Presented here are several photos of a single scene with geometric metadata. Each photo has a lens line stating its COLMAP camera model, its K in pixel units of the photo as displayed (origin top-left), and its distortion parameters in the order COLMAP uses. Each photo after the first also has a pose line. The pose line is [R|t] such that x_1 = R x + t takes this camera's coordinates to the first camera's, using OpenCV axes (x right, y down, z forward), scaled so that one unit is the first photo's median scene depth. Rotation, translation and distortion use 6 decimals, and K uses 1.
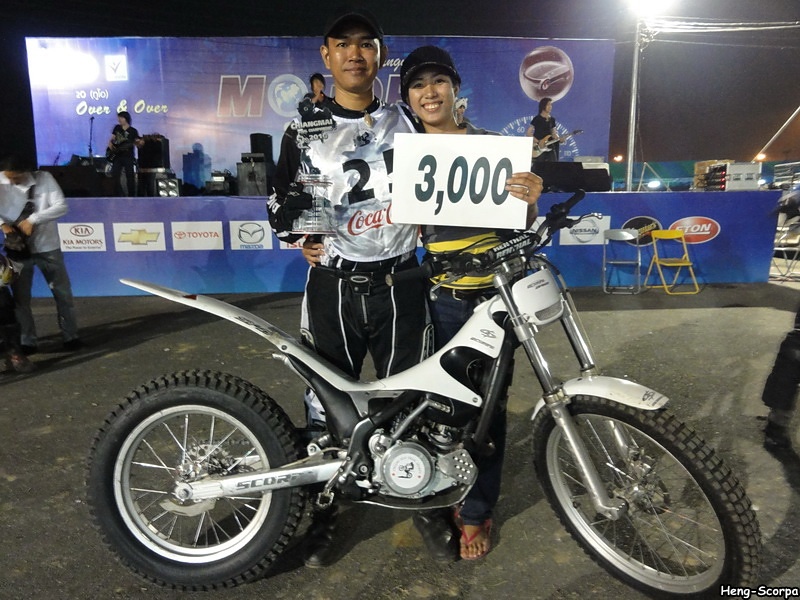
lens RADIAL K [[570.2, 0, 400.4], [0, 570.2, 301.7], [0, 0, 1]] dist [0.000606, 0.006395]
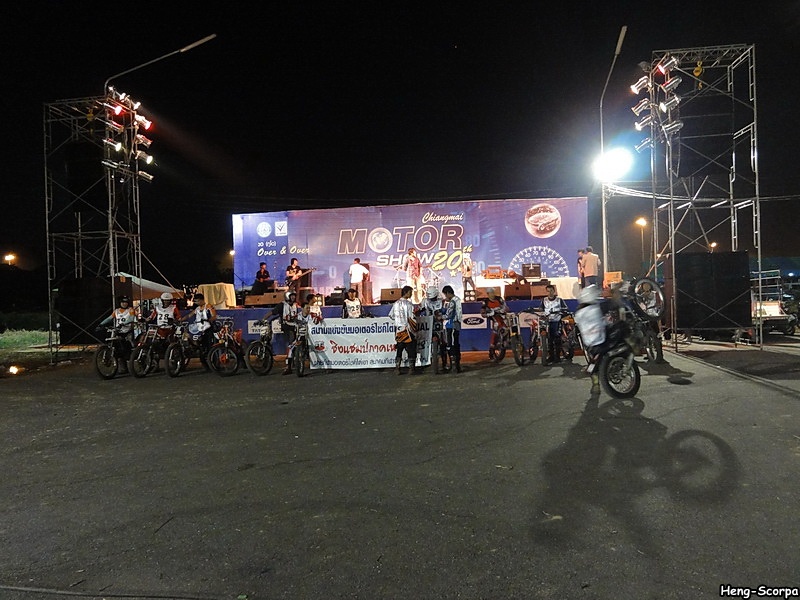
lens RADIAL K [[570.2, 0, 398.4], [0, 570.2, 298.1], [0, 0, 1]] dist [0.000606, 0.006395]
pose [[0.987179, -0.020554, -0.158291, 0.111156], [-0.005696, 0.986507, -0.163621, 0.071157], [0.159518, 0.162425, 0.973741, -0.563274]]
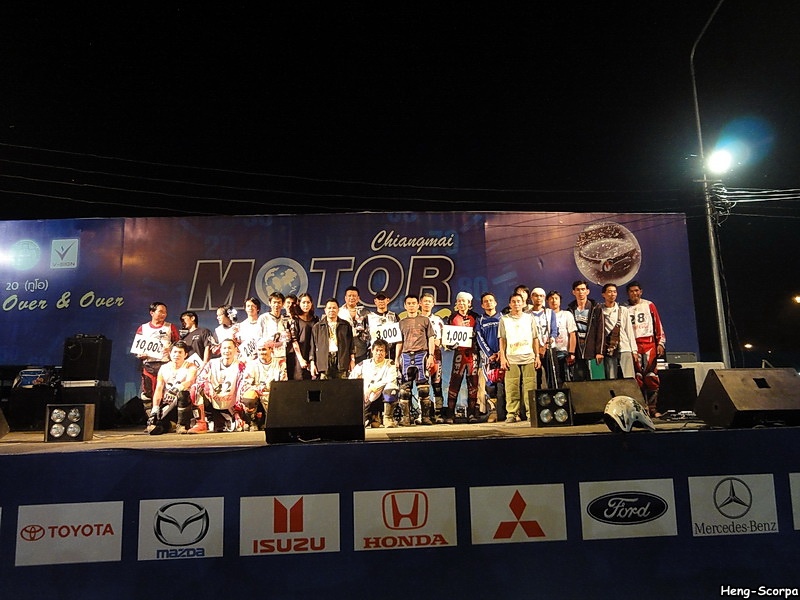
lens RADIAL K [[570.2, 0, 400.8], [0, 570.2, 298.6], [0, 0, 1]] dist [0.000606, 0.006395]
pose [[0.999804, -0.016245, 0.011356, -0.044151], [0.019106, 0.942405, -0.333927, -0.079417], [-0.005277, 0.334079, 0.942530, 0.276046]]
